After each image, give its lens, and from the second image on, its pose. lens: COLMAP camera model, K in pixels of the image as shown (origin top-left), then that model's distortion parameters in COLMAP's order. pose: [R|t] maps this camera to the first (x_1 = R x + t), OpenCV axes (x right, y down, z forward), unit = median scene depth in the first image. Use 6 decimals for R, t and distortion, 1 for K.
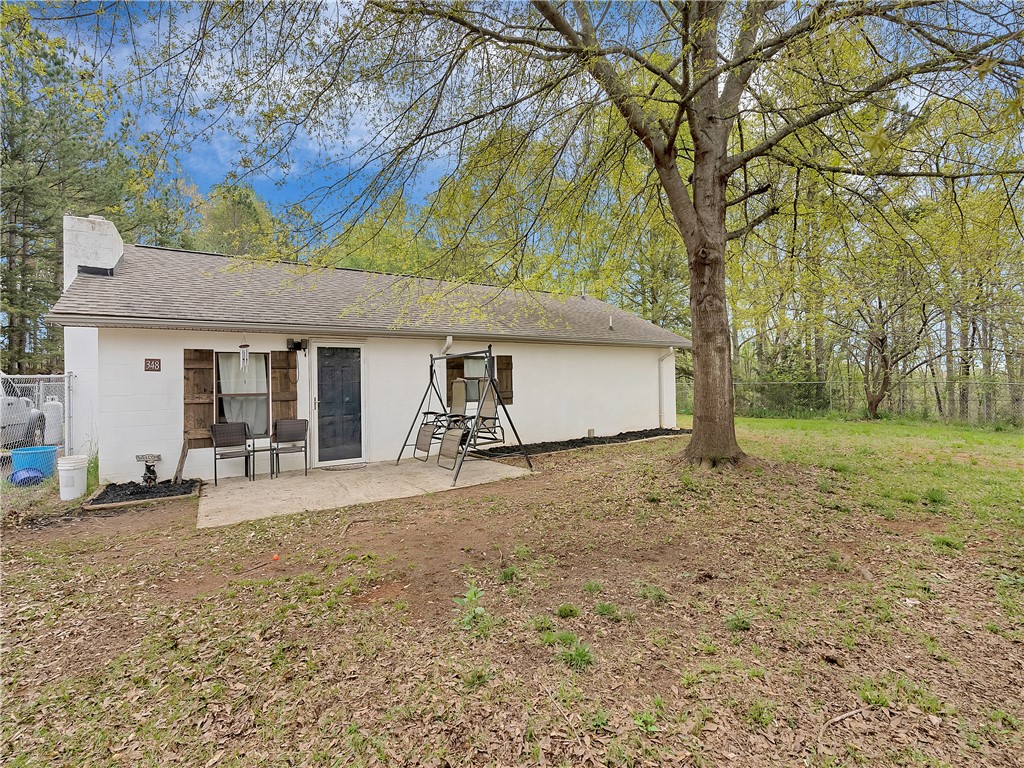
lens RADIAL K [[463.6, 0, 511.5], [0, 463.6, 379.1], [0, 0, 1]] dist [-0.007781, 0.001389]
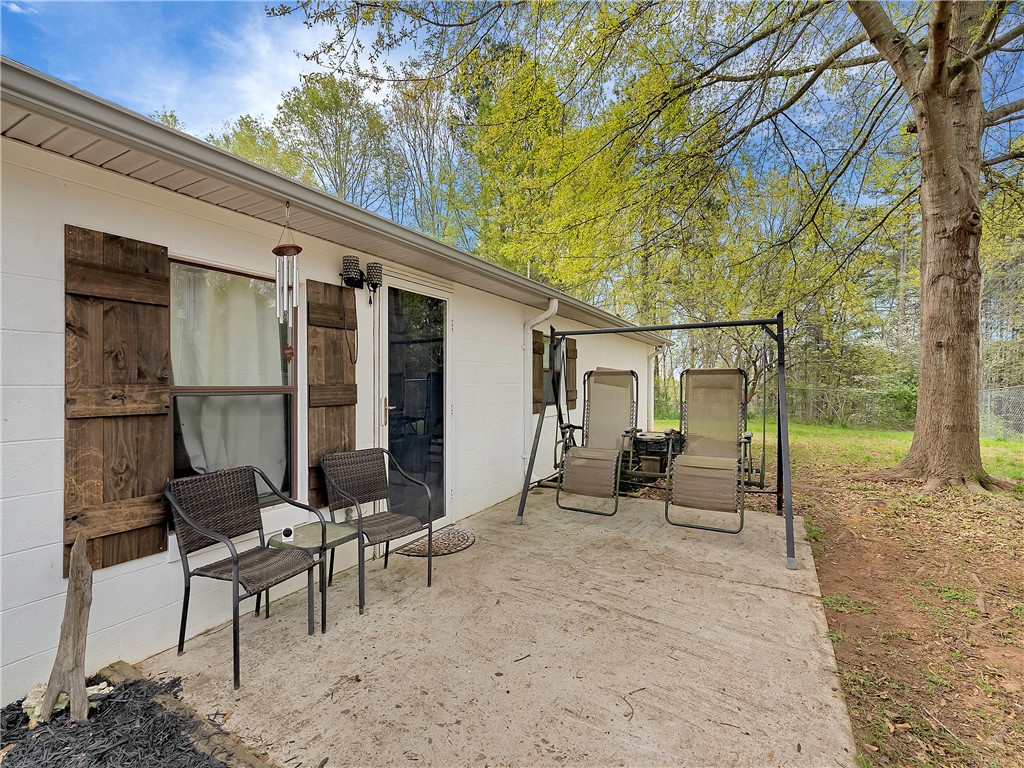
lens RADIAL K [[463.6, 0, 514.0], [0, 463.6, 391.4], [0, 0, 1]] dist [-0.007781, 0.001389]
pose [[0.886021, 0.013477, 0.463449, -0.558034], [-0.024592, 0.999536, 0.017948, 0.023330], [-0.462992, -0.027300, 0.885942, 0.579931]]
